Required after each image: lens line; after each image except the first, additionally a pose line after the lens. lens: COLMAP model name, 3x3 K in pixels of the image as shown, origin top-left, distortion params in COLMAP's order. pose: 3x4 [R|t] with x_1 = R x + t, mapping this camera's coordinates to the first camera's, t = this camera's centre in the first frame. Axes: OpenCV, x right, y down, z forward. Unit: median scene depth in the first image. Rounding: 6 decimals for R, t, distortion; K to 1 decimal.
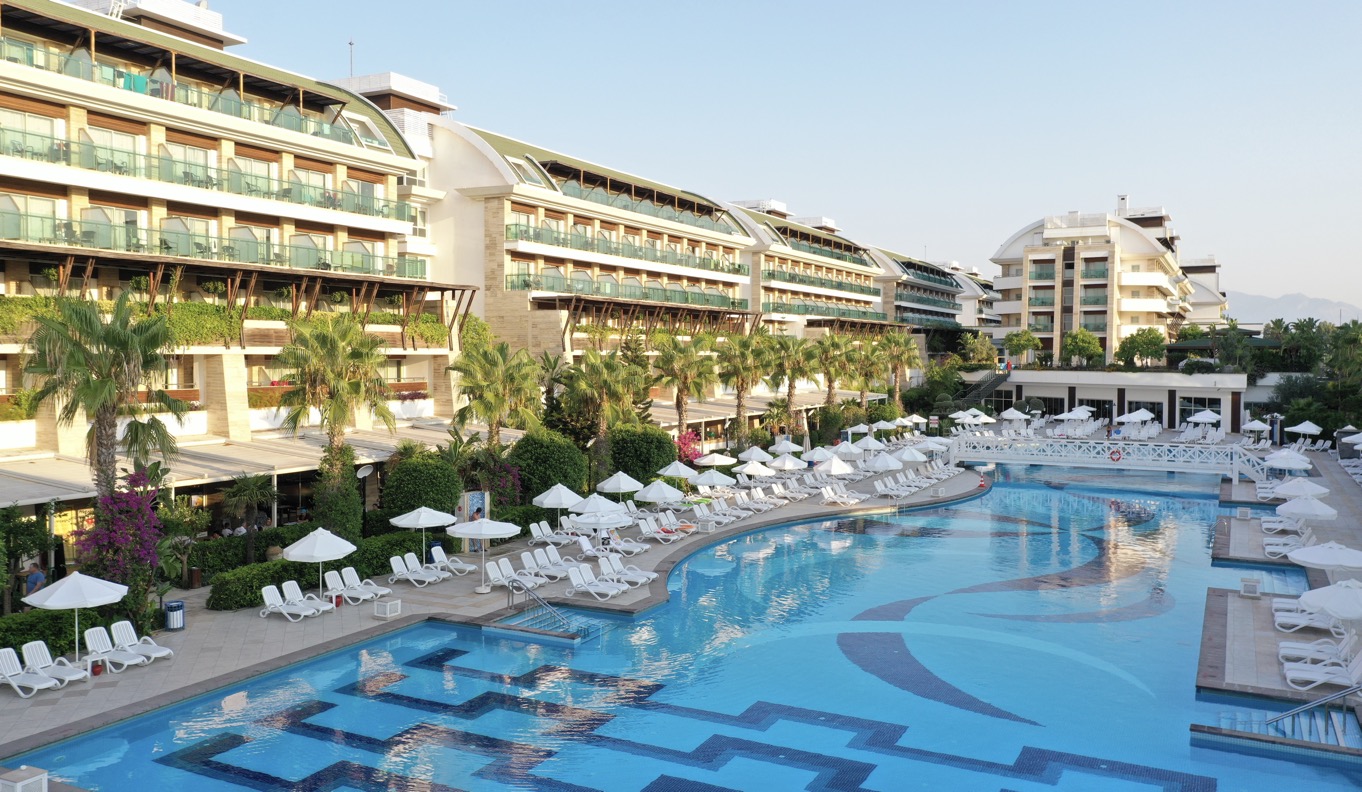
lens RADIAL K [[1053.8, 0, 686.2], [0, 1053.8, 406.0], [0, 0, 1]] dist [0.006556, 0.007426]
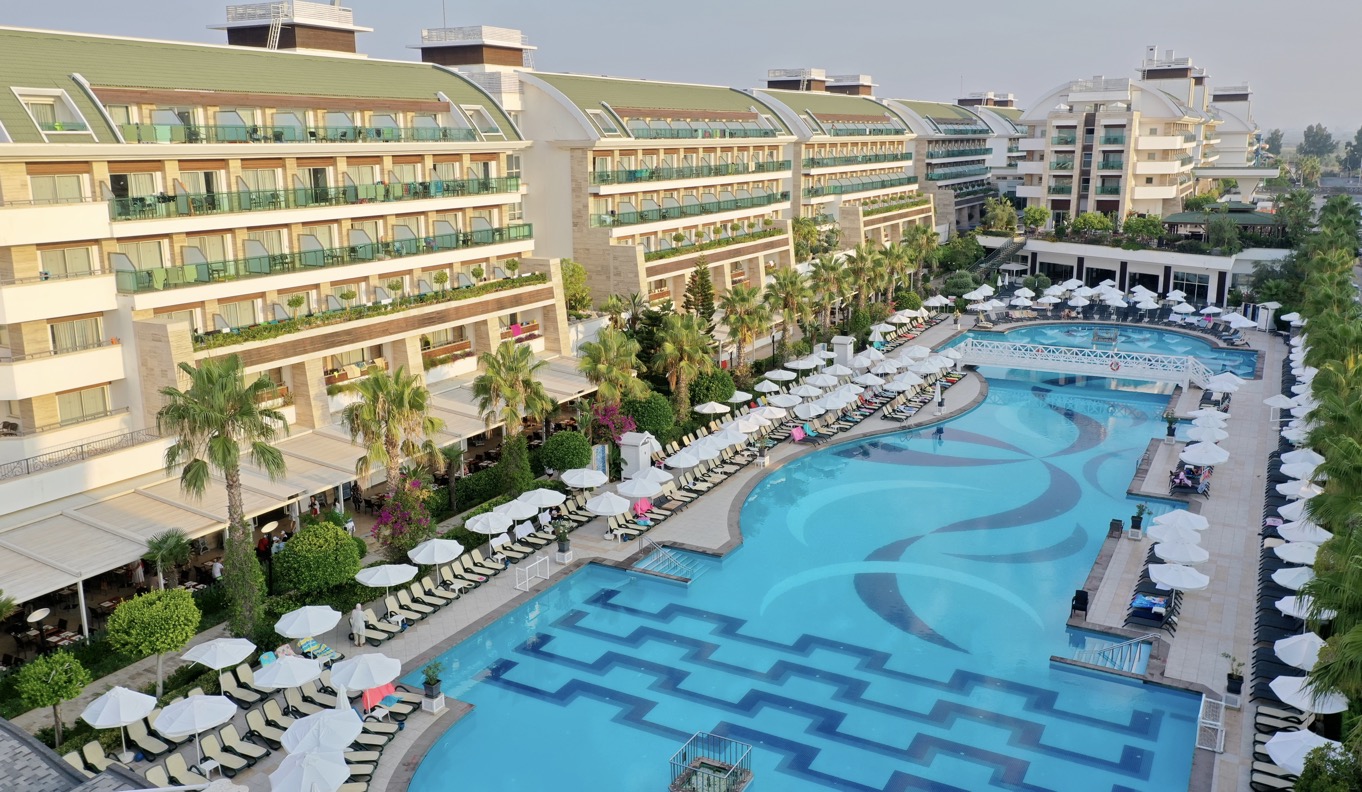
lens RADIAL K [[1053.8, 0, 687.0], [0, 1053.8, 390.7], [0, 0, 1]] dist [0.006556, 0.007426]
pose [[0.999467, -0.004441, -0.032339, -0.014692], [0.010469, 0.981979, 0.188700, -0.098821], [0.030918, -0.188938, 0.981502, -0.138658]]
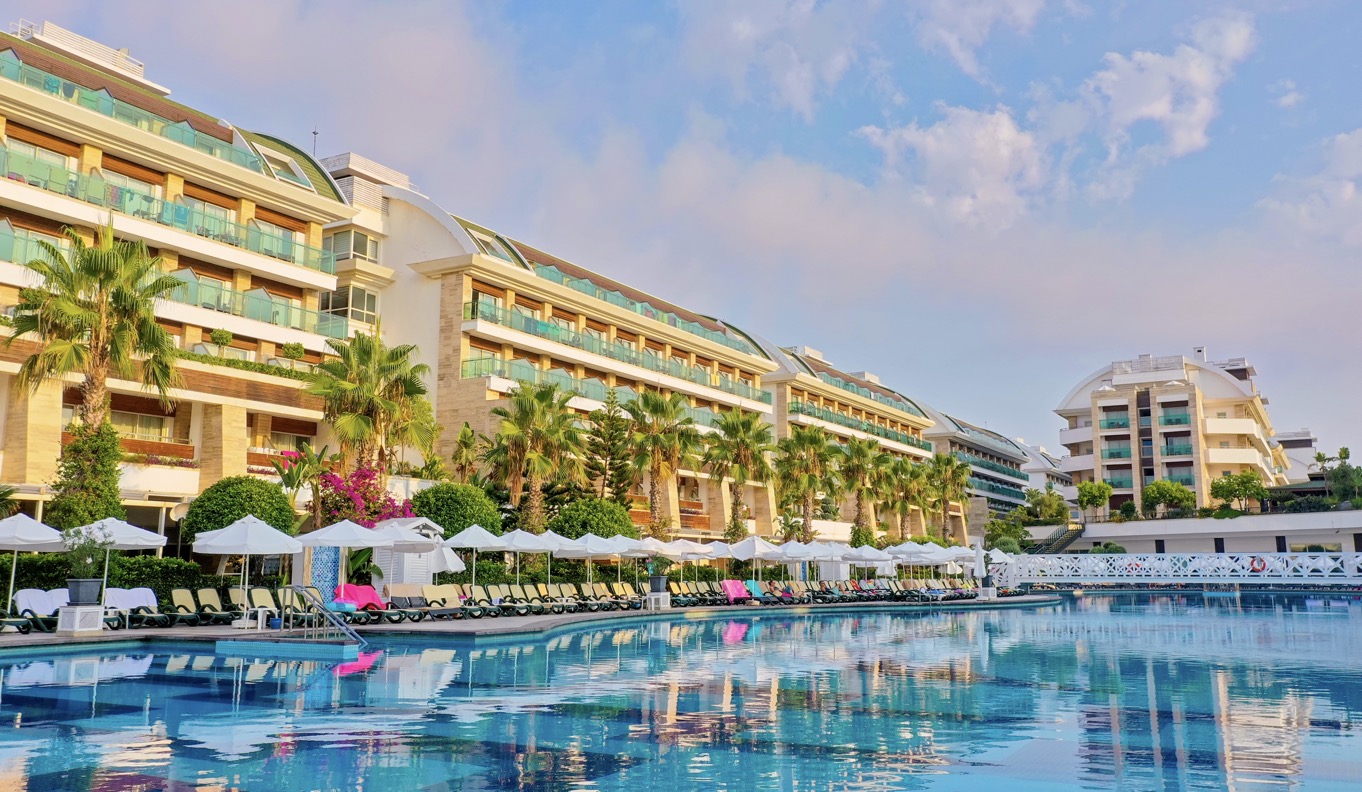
lens RADIAL K [[1112.7, 0, 712.0], [0, 1112.7, 402.2], [0, 0, 1]] dist [0.014531, 0.006305]
pose [[0.999563, -0.011667, -0.027145, 0.033311], [0.005812, 0.978424, -0.206524, 0.059709], [0.028969, 0.206276, 0.978065, 0.093804]]
